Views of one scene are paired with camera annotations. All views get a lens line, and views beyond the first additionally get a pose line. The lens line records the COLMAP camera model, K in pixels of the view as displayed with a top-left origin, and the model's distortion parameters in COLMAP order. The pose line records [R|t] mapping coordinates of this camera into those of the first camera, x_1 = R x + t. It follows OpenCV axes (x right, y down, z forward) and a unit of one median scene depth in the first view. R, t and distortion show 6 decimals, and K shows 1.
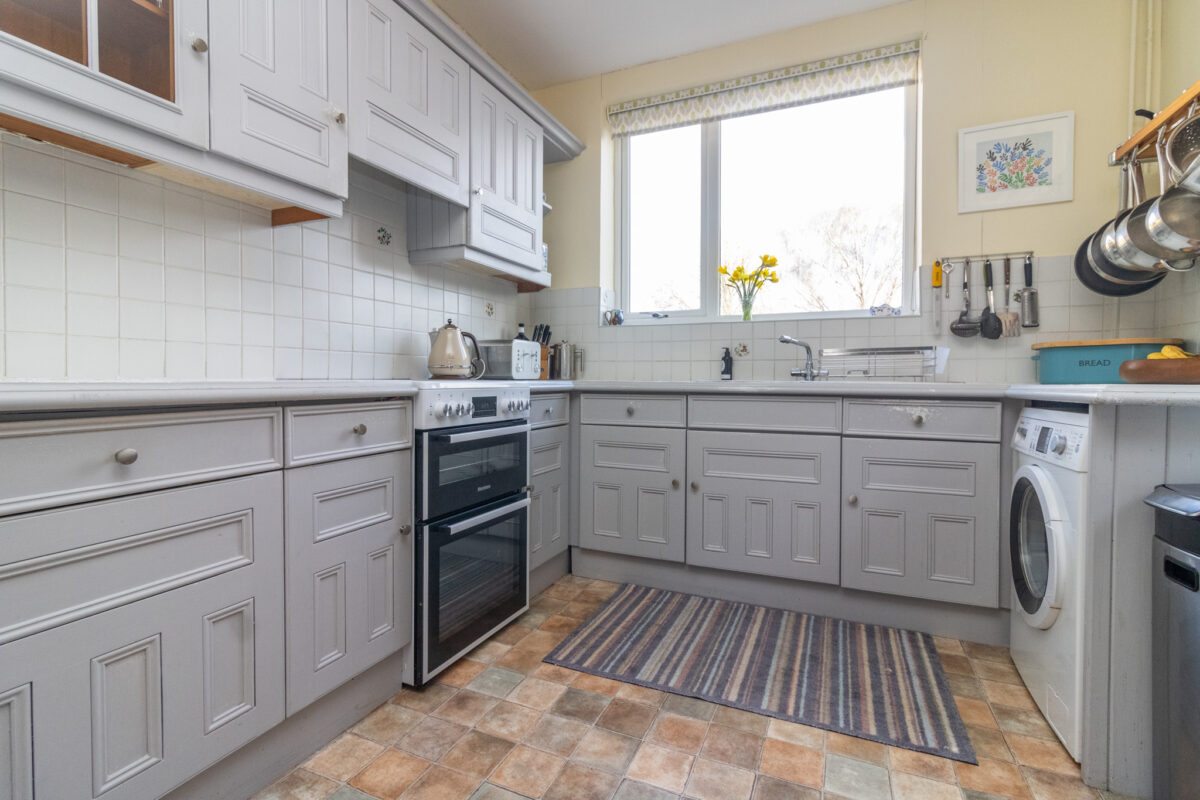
lens RADIAL K [[553.3, 0, 598.4], [0, 553.3, 389.7], [0, 0, 1]] dist [0.001214, 0.000537]
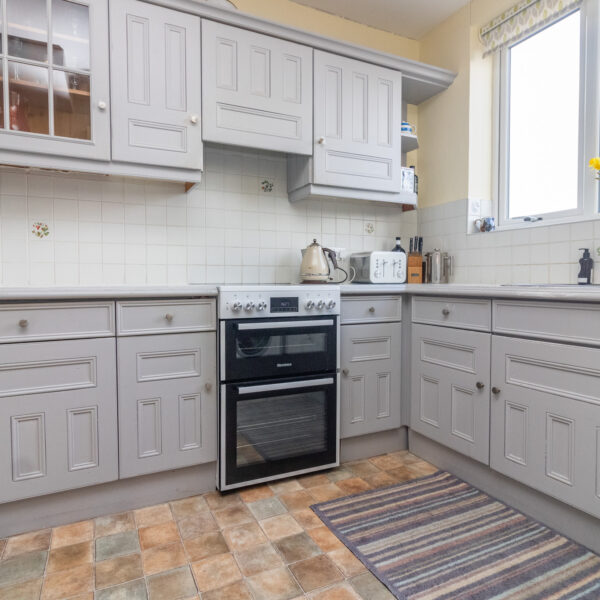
lens RADIAL K [[425.2, 0, 300.6], [0, 425.2, 293.0], [0, 0, 1]] dist [-0.002327, 0.000195]
pose [[0.758121, 0.014518, -0.651952, 0.457240], [-0.008219, 0.999885, 0.012708, -0.010176], [0.652062, -0.004276, 0.758154, 0.222730]]
